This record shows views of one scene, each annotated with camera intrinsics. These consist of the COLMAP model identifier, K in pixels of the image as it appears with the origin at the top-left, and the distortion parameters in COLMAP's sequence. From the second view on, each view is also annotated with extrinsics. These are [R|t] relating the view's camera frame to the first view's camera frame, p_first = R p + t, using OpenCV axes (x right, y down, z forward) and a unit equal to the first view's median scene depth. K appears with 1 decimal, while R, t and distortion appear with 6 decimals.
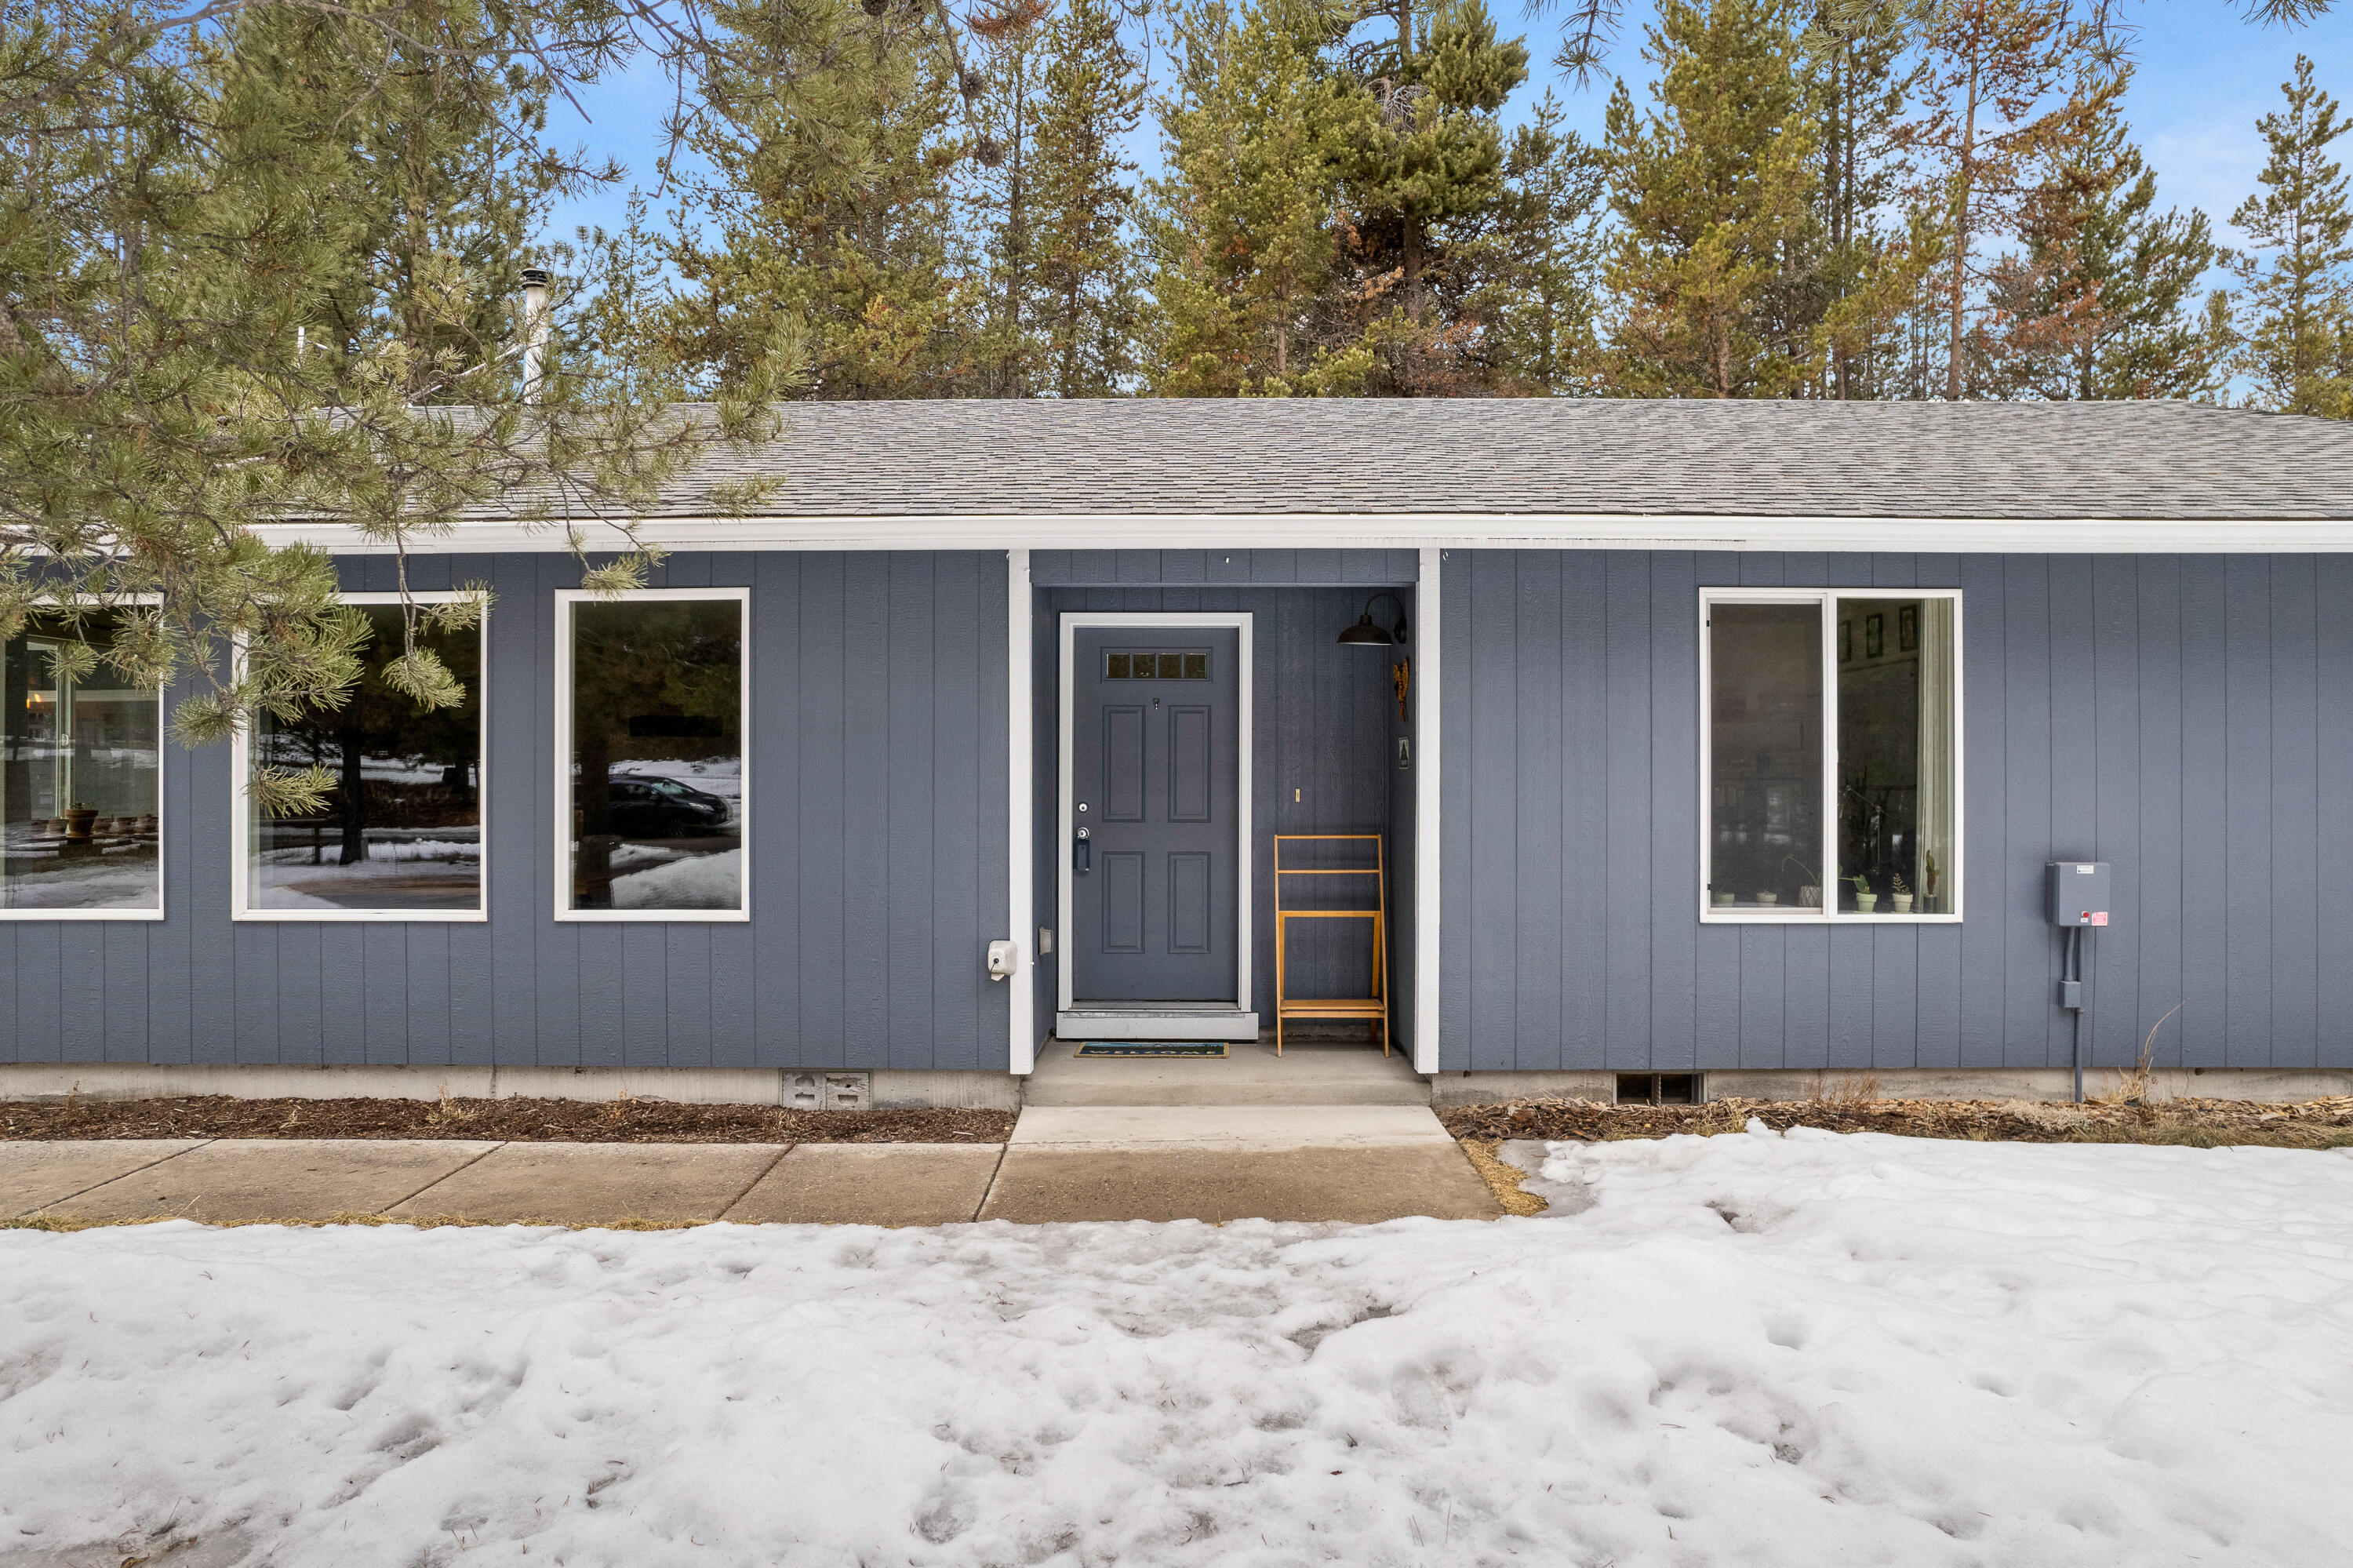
lens RADIAL K [[1533.8, 0, 1179.6], [0, 1533.8, 791.9], [0, 0, 1]] dist [-0.081366, 0.083819]
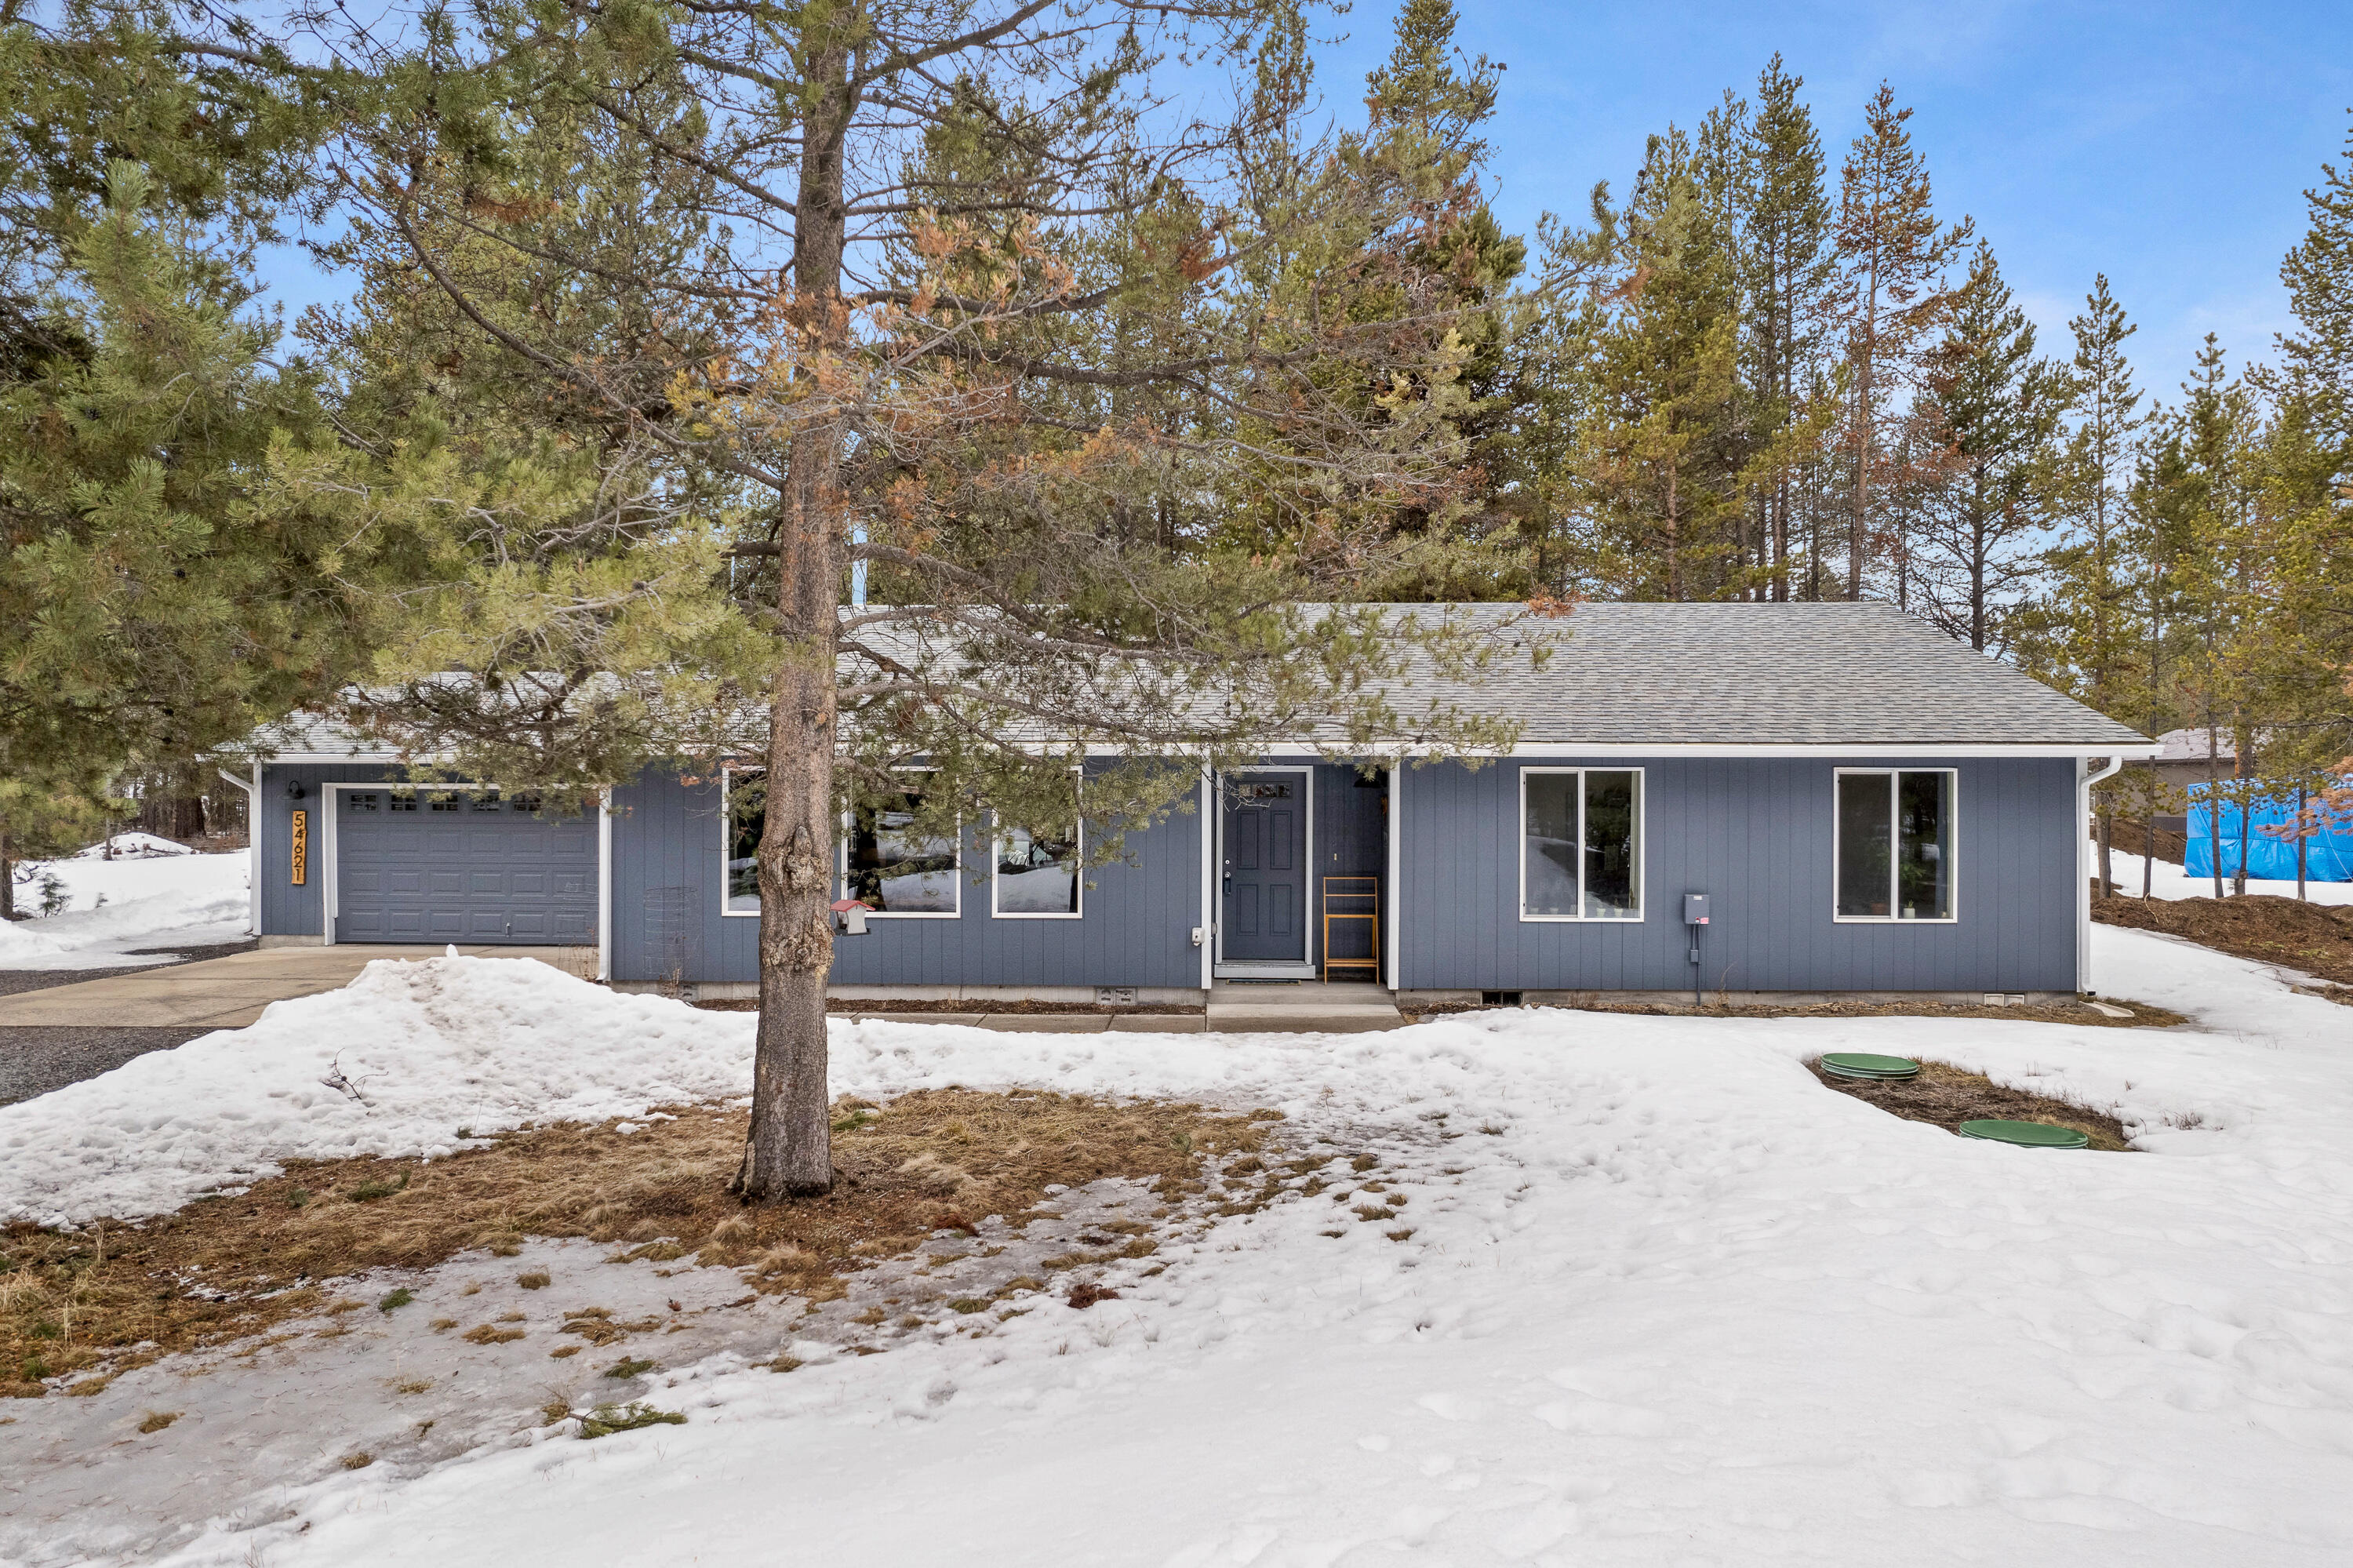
lens RADIAL K [[1533.8, 0, 1179.6], [0, 1533.8, 791.9], [0, 0, 1]] dist [-0.081366, 0.083819]
pose [[0.999350, 0.002873, -0.035930, -0.021271], [-0.002921, 0.999995, -0.001263, -0.030994], [0.035926, 0.001367, 0.999354, -0.392693]]
